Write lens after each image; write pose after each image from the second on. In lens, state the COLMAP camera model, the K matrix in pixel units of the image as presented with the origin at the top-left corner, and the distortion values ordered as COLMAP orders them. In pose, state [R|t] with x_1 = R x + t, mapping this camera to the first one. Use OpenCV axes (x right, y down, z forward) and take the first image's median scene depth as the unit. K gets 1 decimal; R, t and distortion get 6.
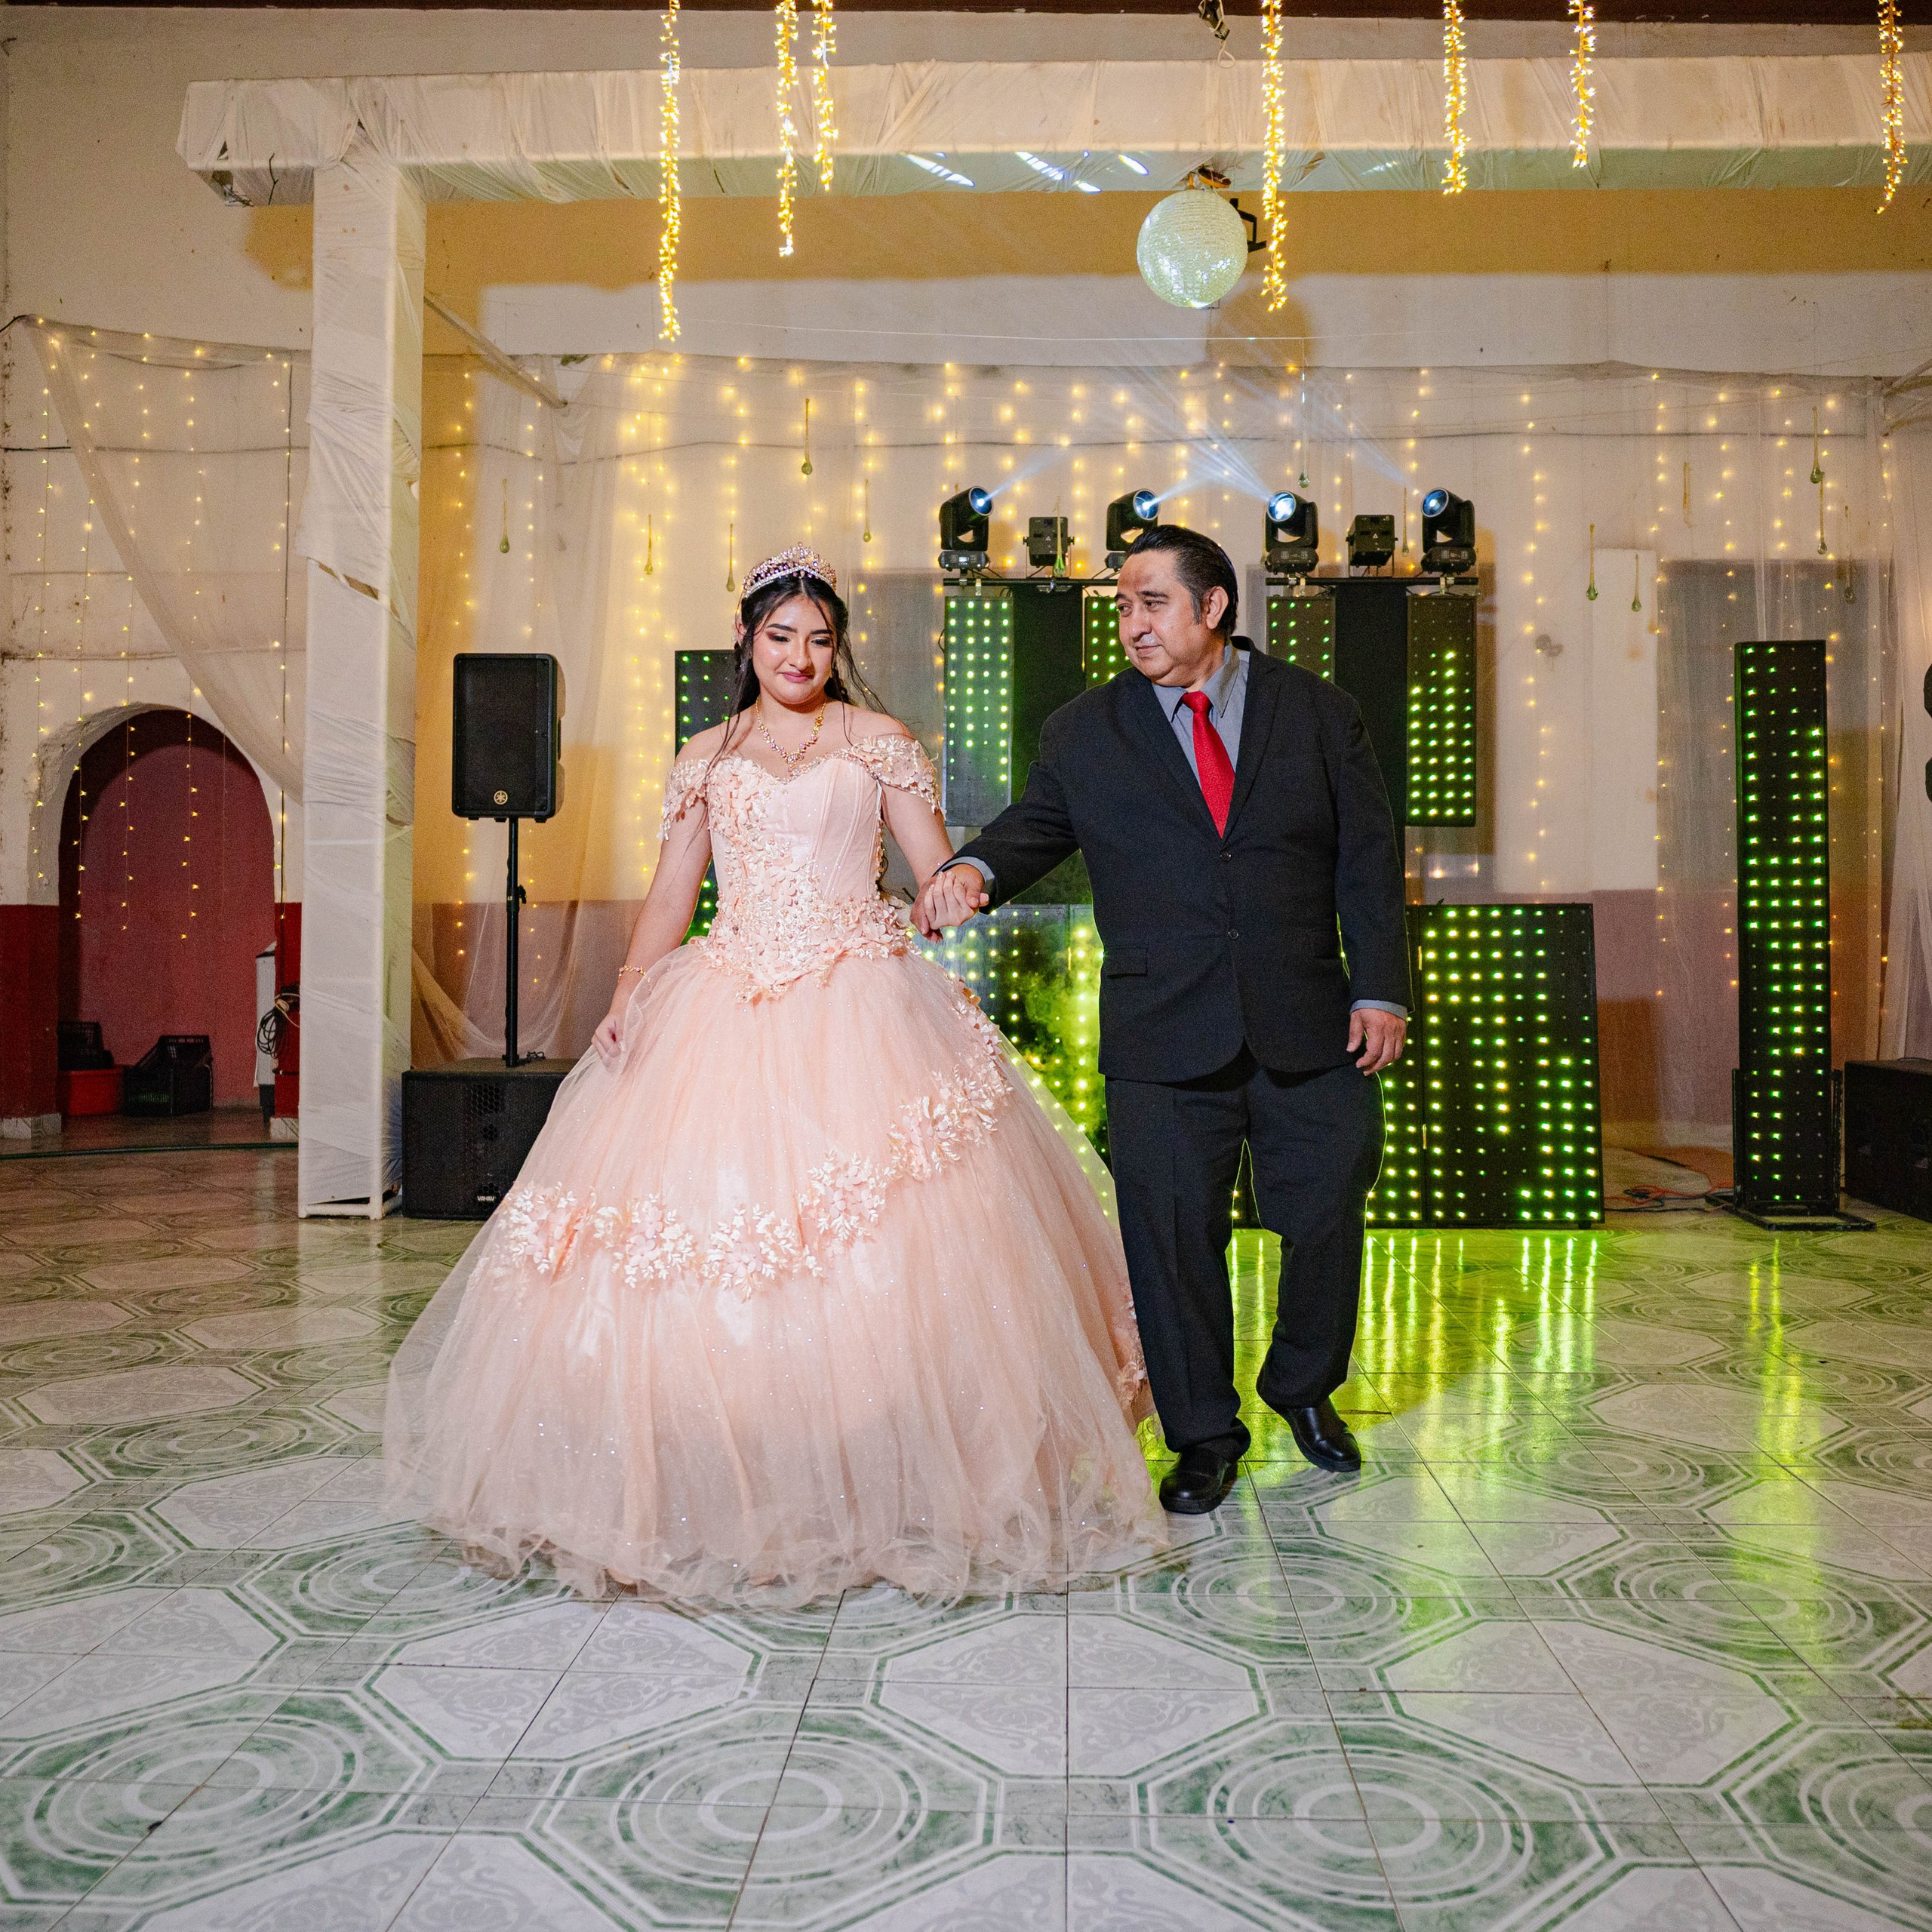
lens RADIAL K [[1643.2, 0, 1009.9], [0, 1643.2, 965.0], [0, 0, 1]] dist [-0.066812, 0.048865]
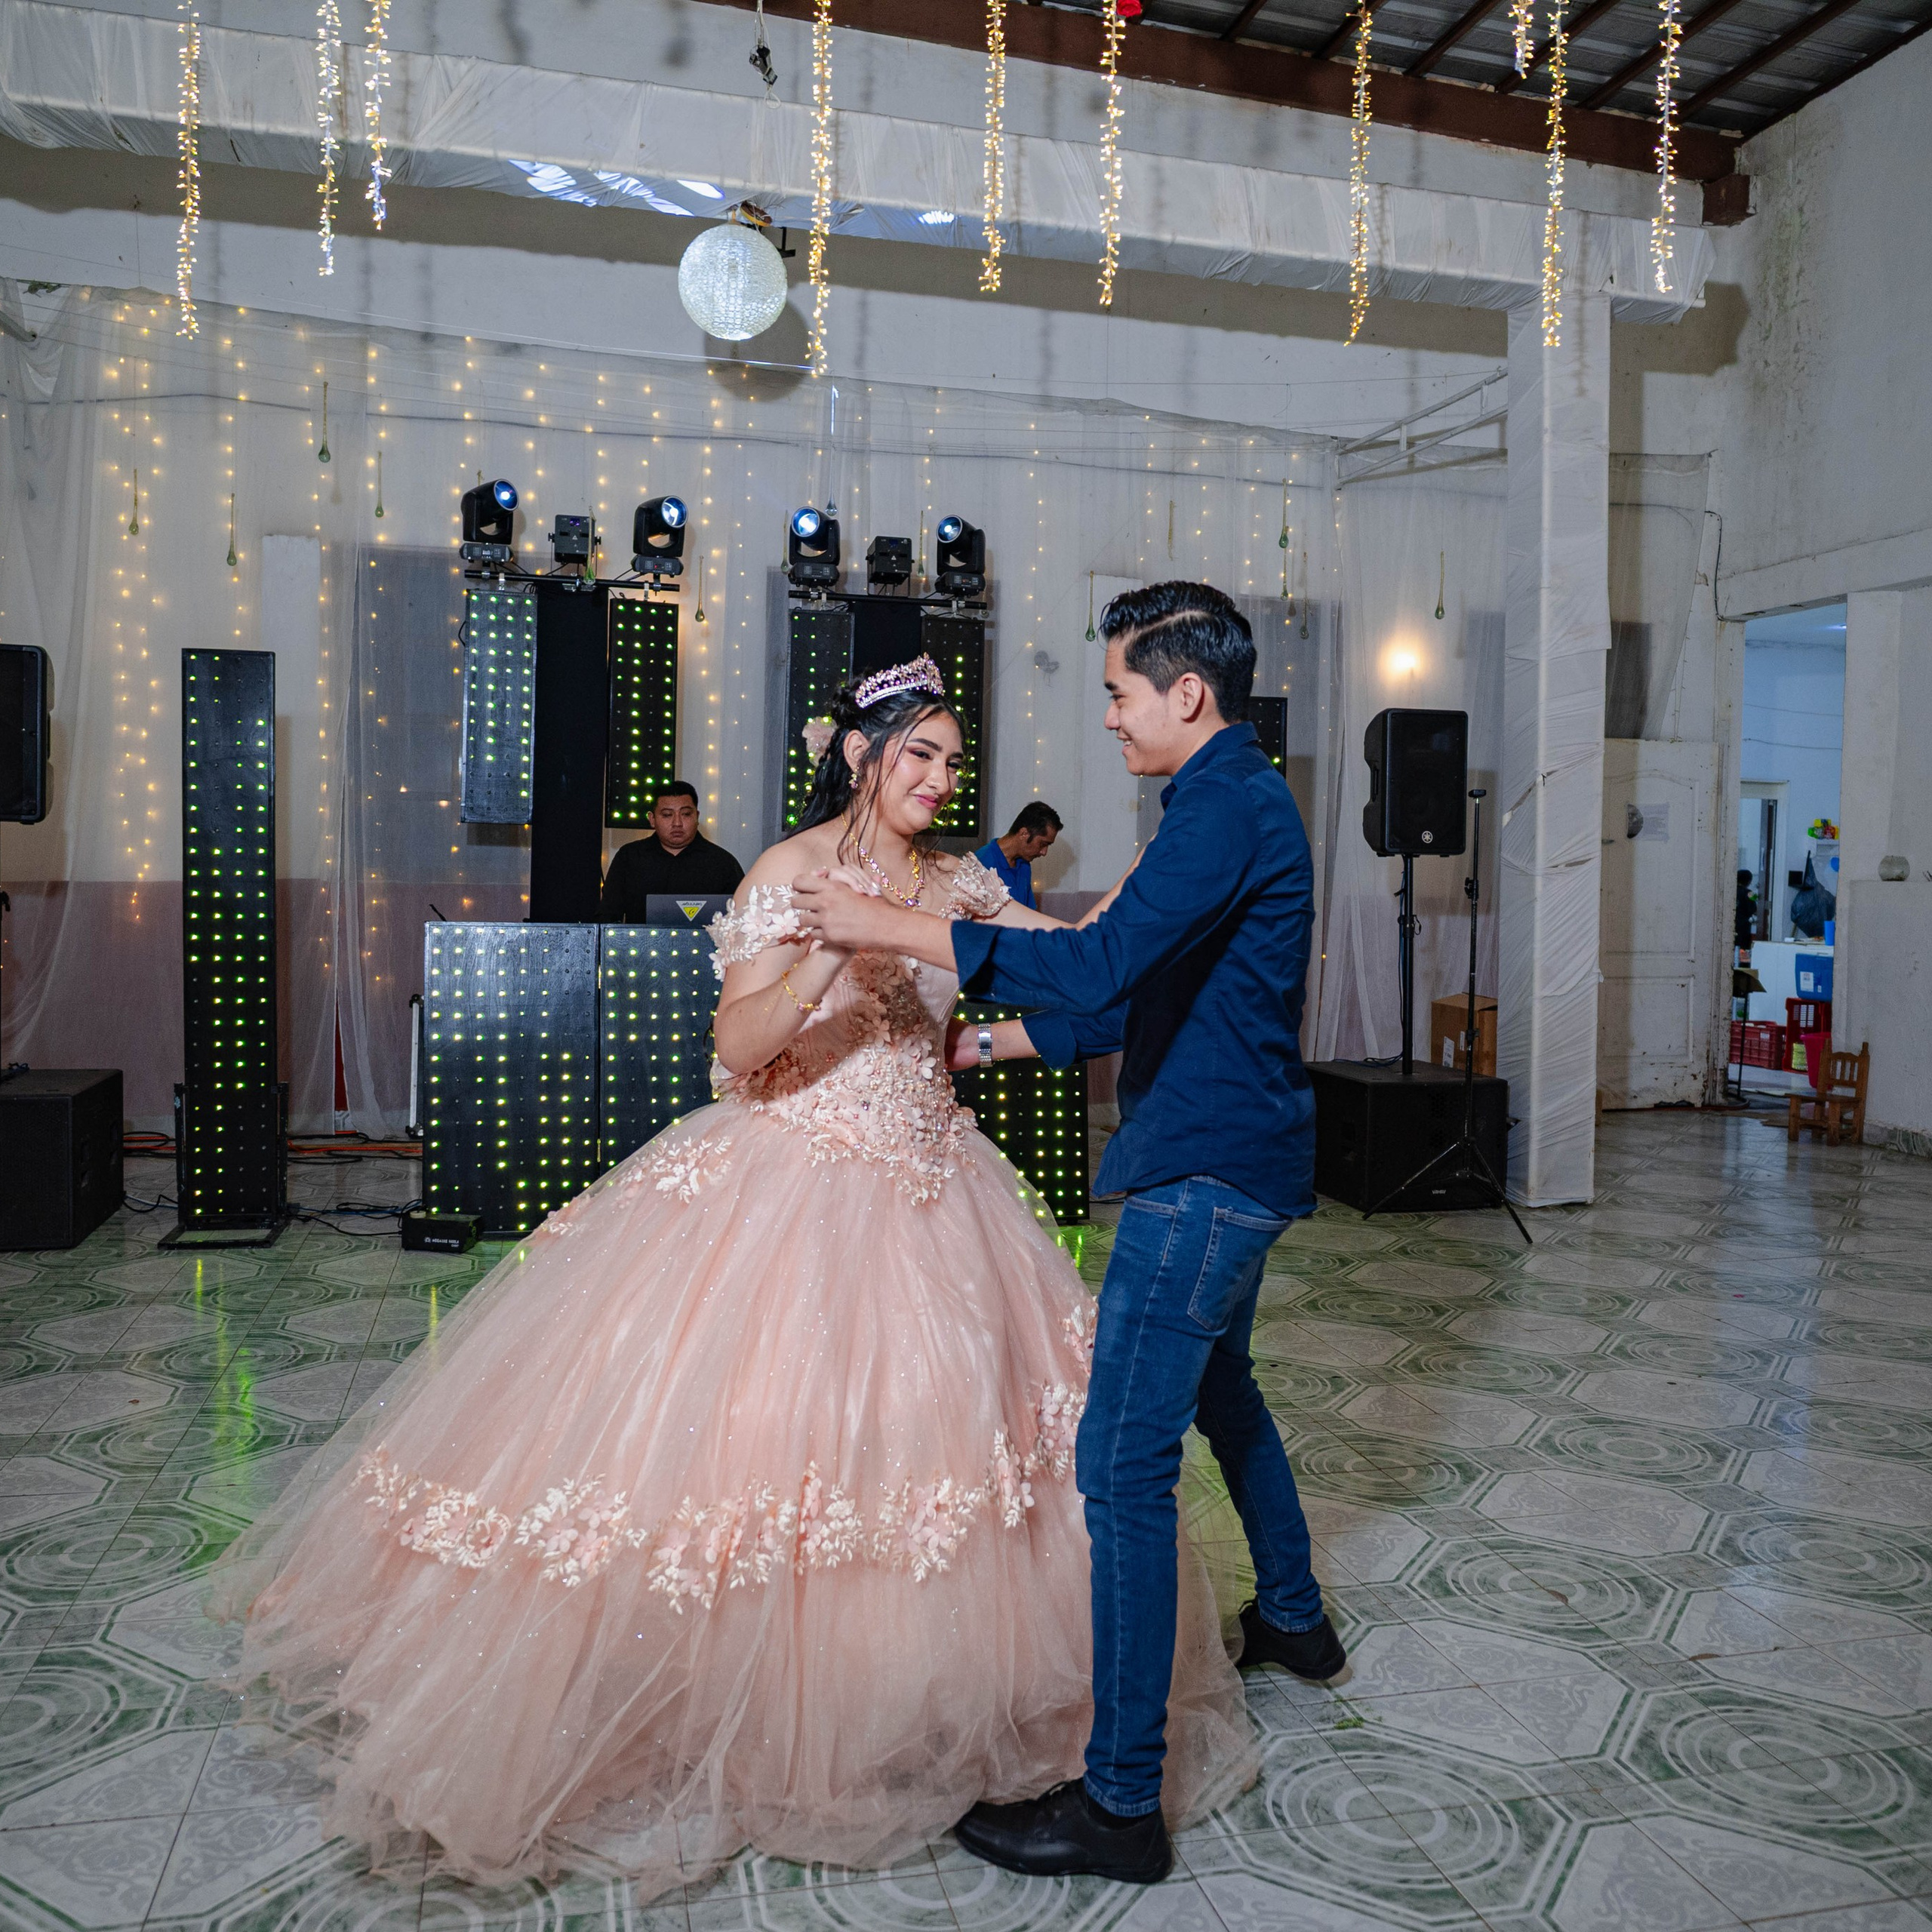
lens RADIAL K [[1637.8, 0, 958.2], [0, 1637.8, 968.4], [0, 0, 1]] dist [-0.065341, 0.042476]
pose [[0.960254, 0.005015, 0.279083, -0.066781], [-0.020406, 0.998424, 0.052272, -0.134113], [-0.278381, -0.055889, 0.958843, -0.076623]]
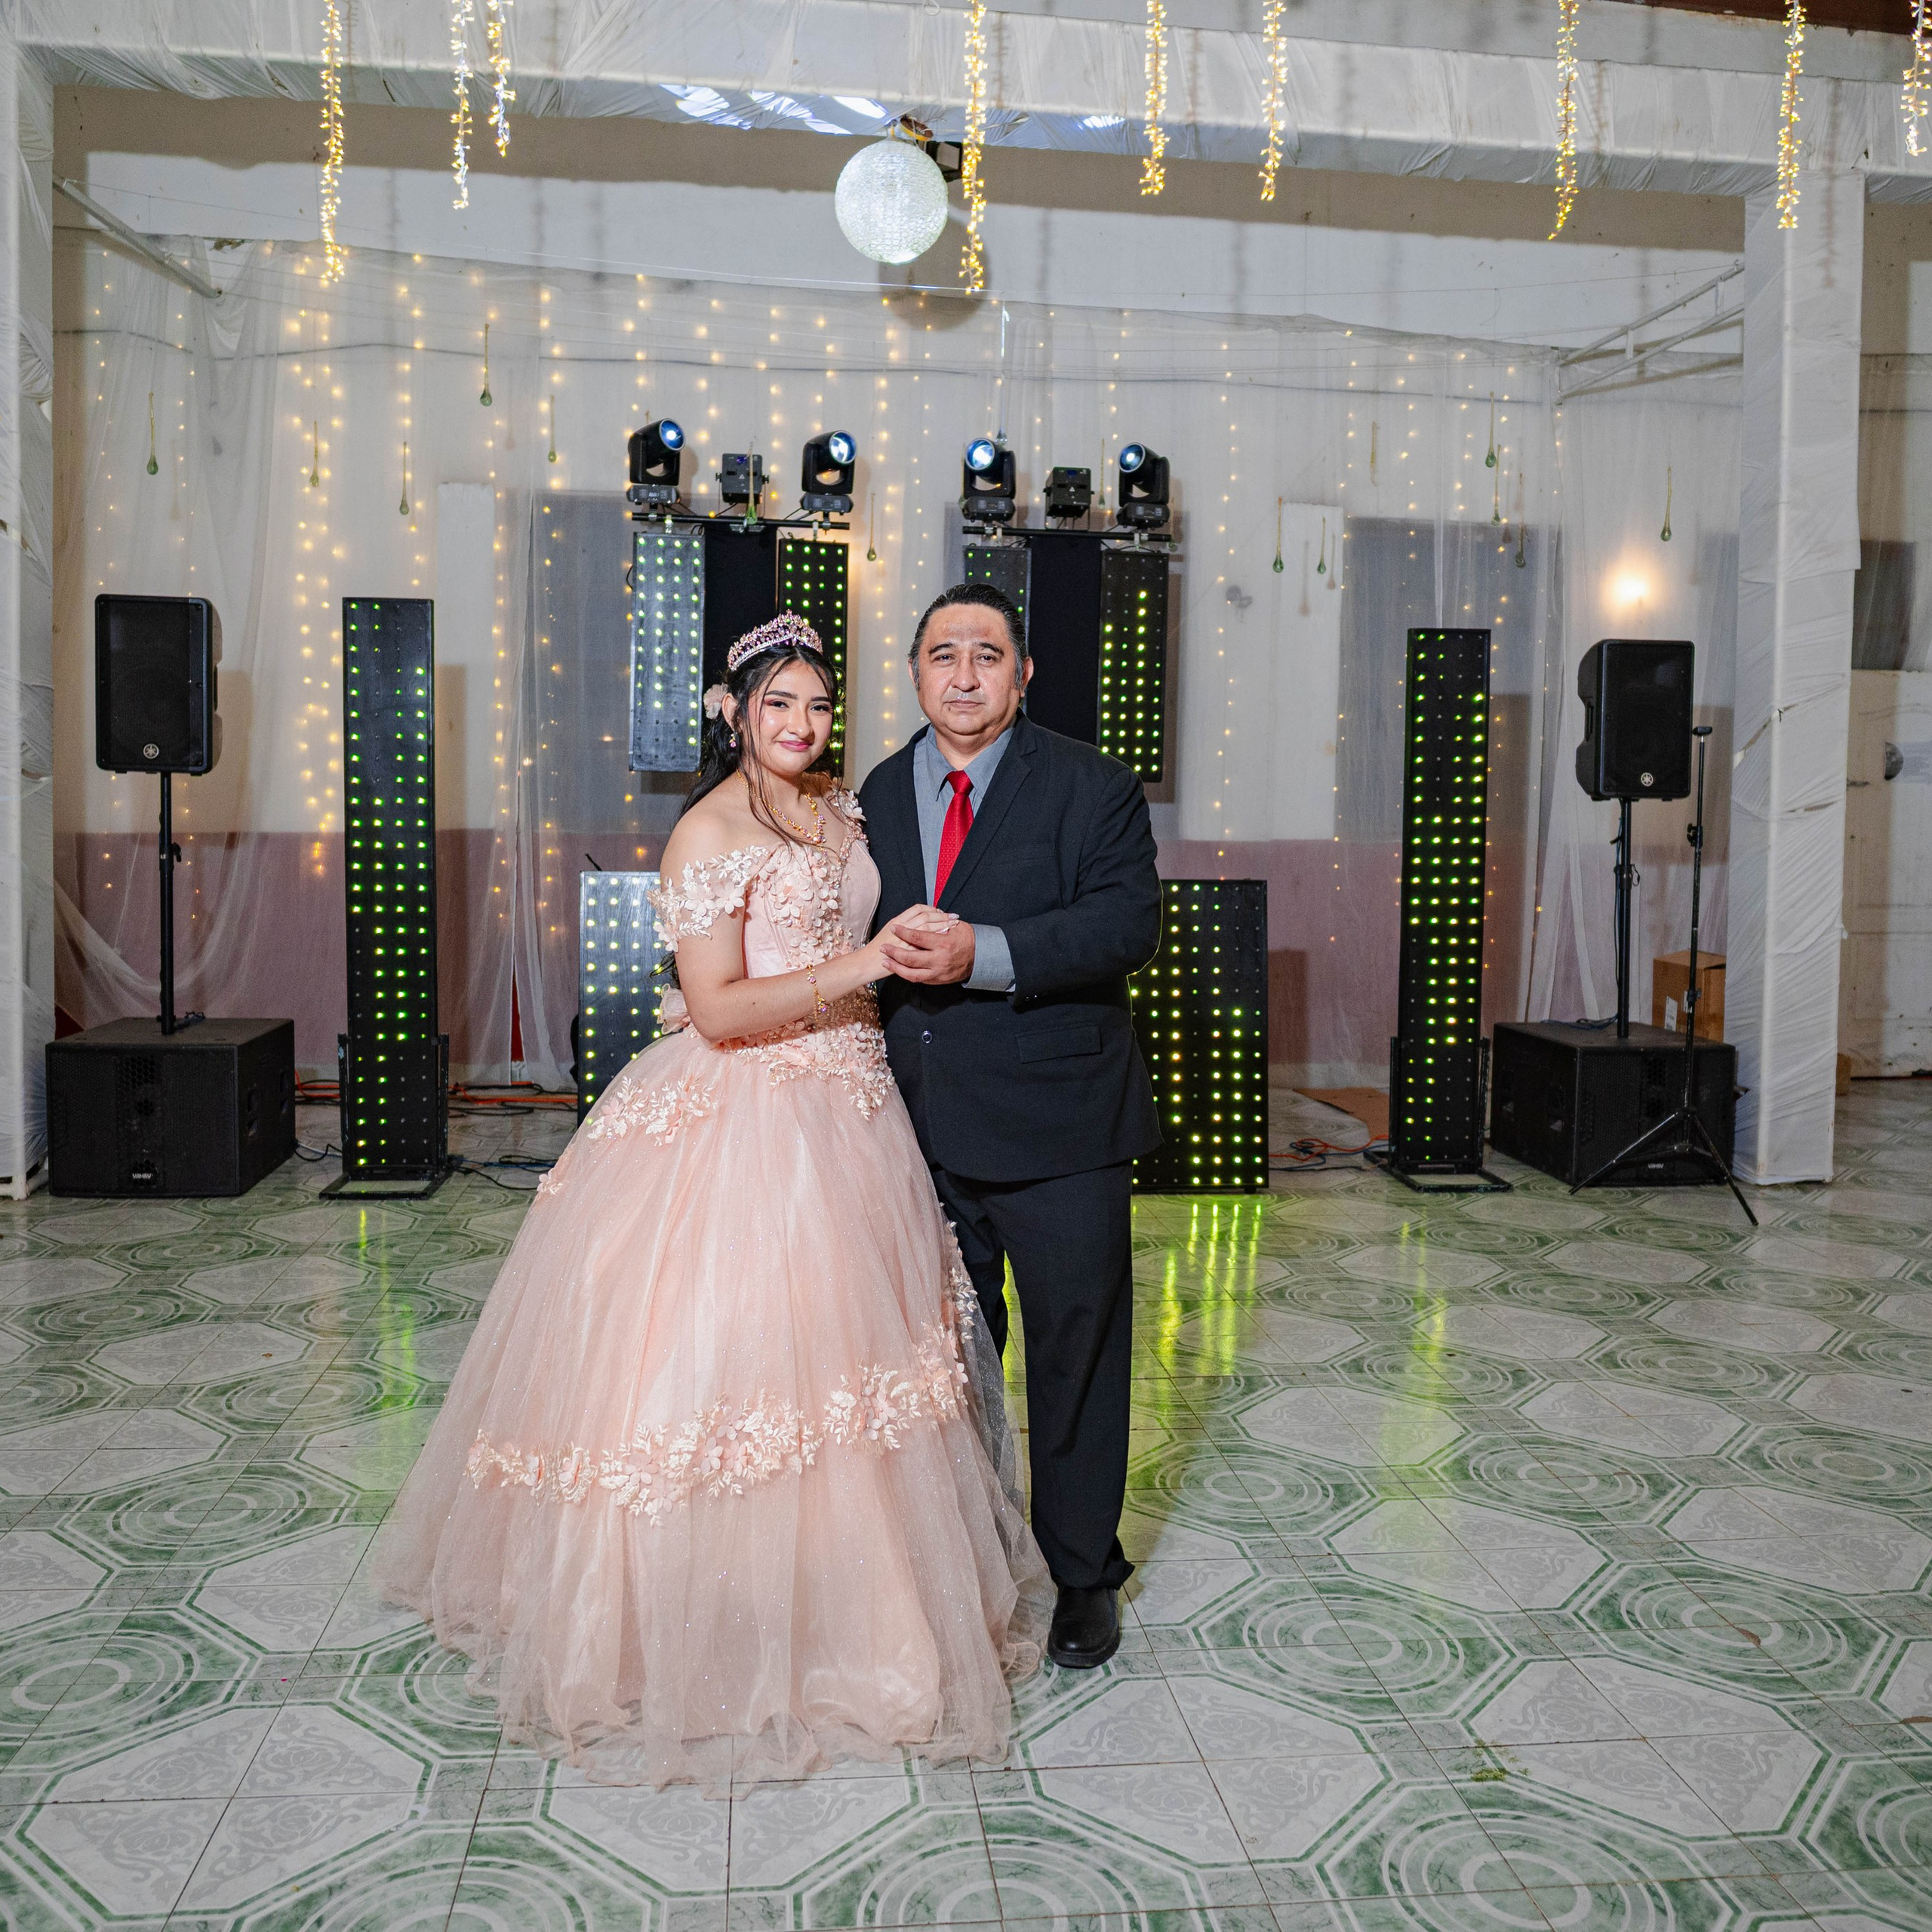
lens RADIAL K [[1663.9, 0, 974.2], [0, 1663.9, 952.5], [0, 0, 1]] dist [-0.065166, 0.042793]
pose [[0.987491, 0.004919, 0.157596, 0.015705], [-0.016935, 0.997040, 0.074998, -0.134635], [-0.156760, -0.076728, 0.984652, -0.024394]]
